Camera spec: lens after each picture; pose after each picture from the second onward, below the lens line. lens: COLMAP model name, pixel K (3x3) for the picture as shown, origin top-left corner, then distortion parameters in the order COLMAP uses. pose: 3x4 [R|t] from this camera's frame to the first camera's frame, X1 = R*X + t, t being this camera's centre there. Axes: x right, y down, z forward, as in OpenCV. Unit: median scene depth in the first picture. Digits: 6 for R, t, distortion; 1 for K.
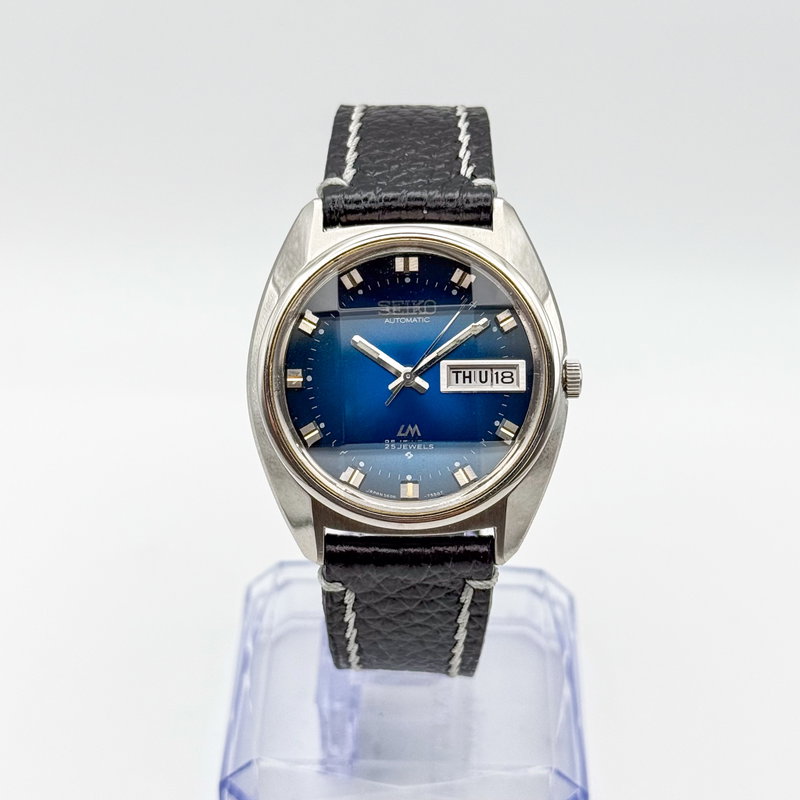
lens RADIAL K [[1891.8, 0, 400.0], [0, 1891.8, 400.0], [0, 0, 1]] dist [0.334664, -0.079651]
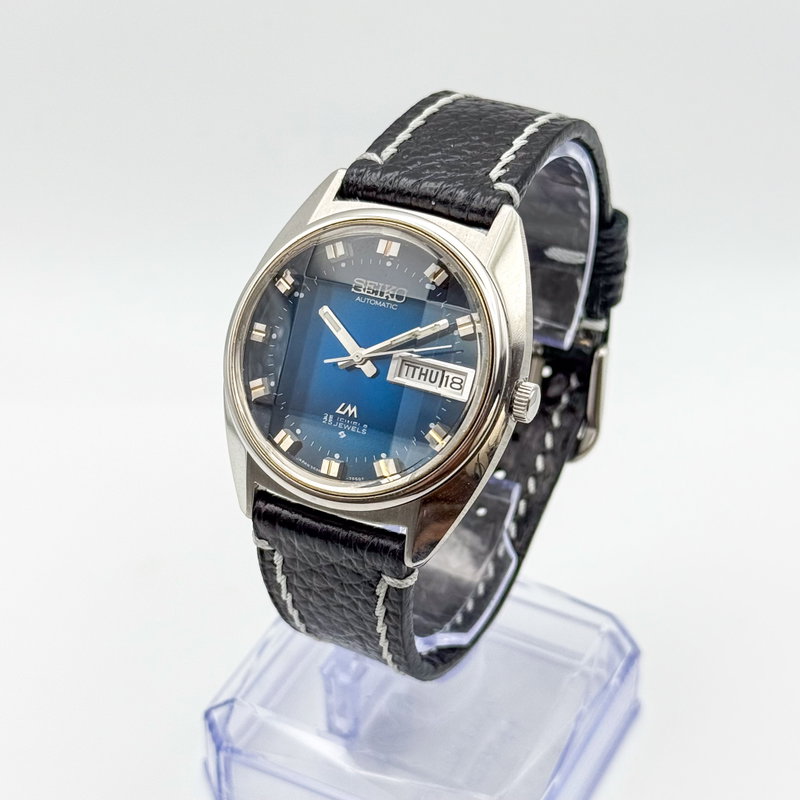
lens RADIAL K [[1891.8, 0, 400.0], [0, 1891.8, 400.0], [0, 0, 1]] dist [0.334664, -0.079651]
pose [[0.903406, 0.245013, -0.351890, 0.371505], [-0.246572, 0.968251, 0.041148, -0.036107], [0.350800, 0.049593, 0.935136, 0.072726]]
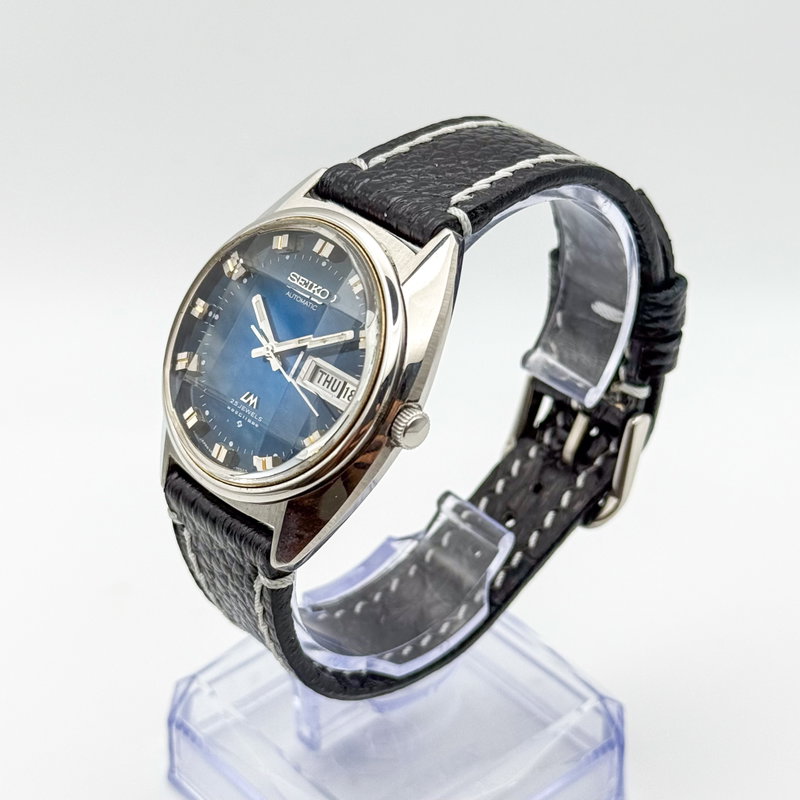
lens RADIAL K [[1891.8, 0, 400.0], [0, 1891.8, 400.0], [0, 0, 1]] dist [0.334664, -0.079651]
pose [[0.668288, 0.401543, -0.626222, 0.669270], [-0.425556, 0.896818, 0.120911, -0.135184], [0.610158, 0.185689, 0.770212, 0.270337]]
